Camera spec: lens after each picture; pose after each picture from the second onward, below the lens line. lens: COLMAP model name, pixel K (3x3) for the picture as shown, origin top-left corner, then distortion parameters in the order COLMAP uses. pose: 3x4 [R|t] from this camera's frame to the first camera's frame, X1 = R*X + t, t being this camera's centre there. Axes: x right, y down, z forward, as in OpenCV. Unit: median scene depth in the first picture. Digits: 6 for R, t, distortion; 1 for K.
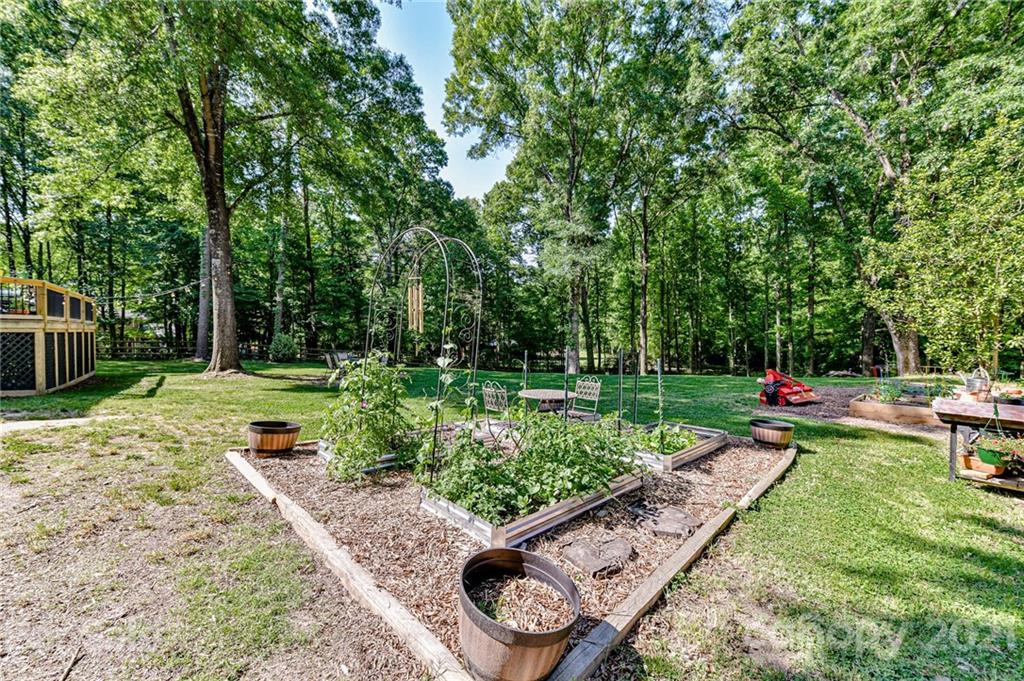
lens RADIAL K [[409.8, 0, 505.4], [0, 409.8, 337.3], [0, 0, 1]] dist [0.001900, -0.001010]
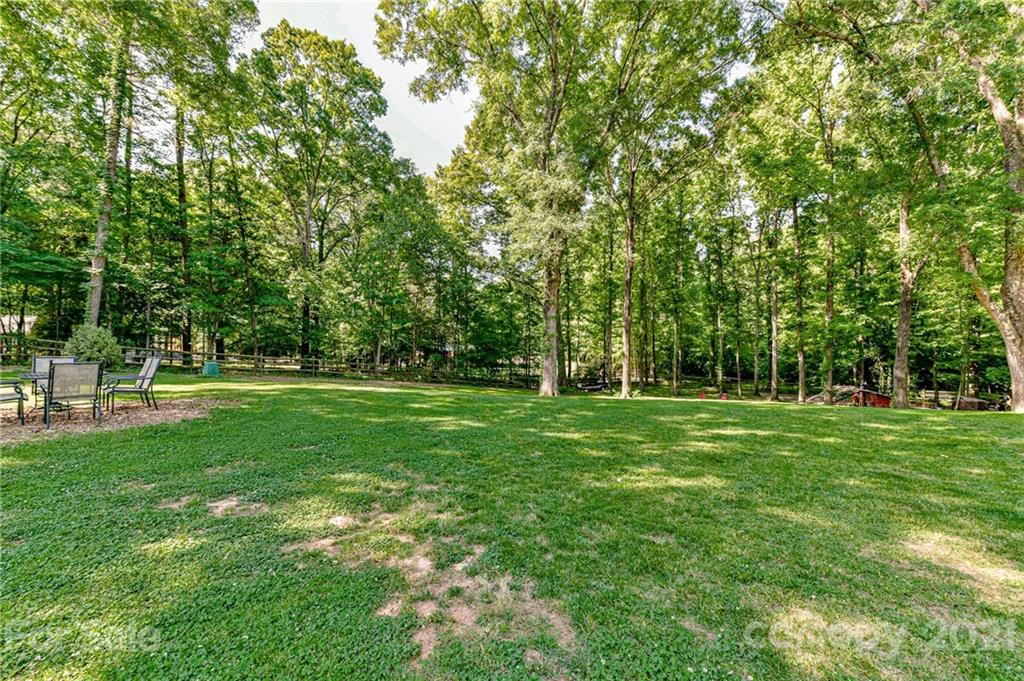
lens RADIAL K [[409.8, 0, 517.9], [0, 409.8, 337.4], [0, 0, 1]] dist [0.001900, -0.001010]
pose [[0.992089, 0.019643, 0.123992, 0.012554], [-0.017727, 0.999706, -0.016542, 0.005301], [-0.124280, 0.014213, 0.992145, 0.173551]]
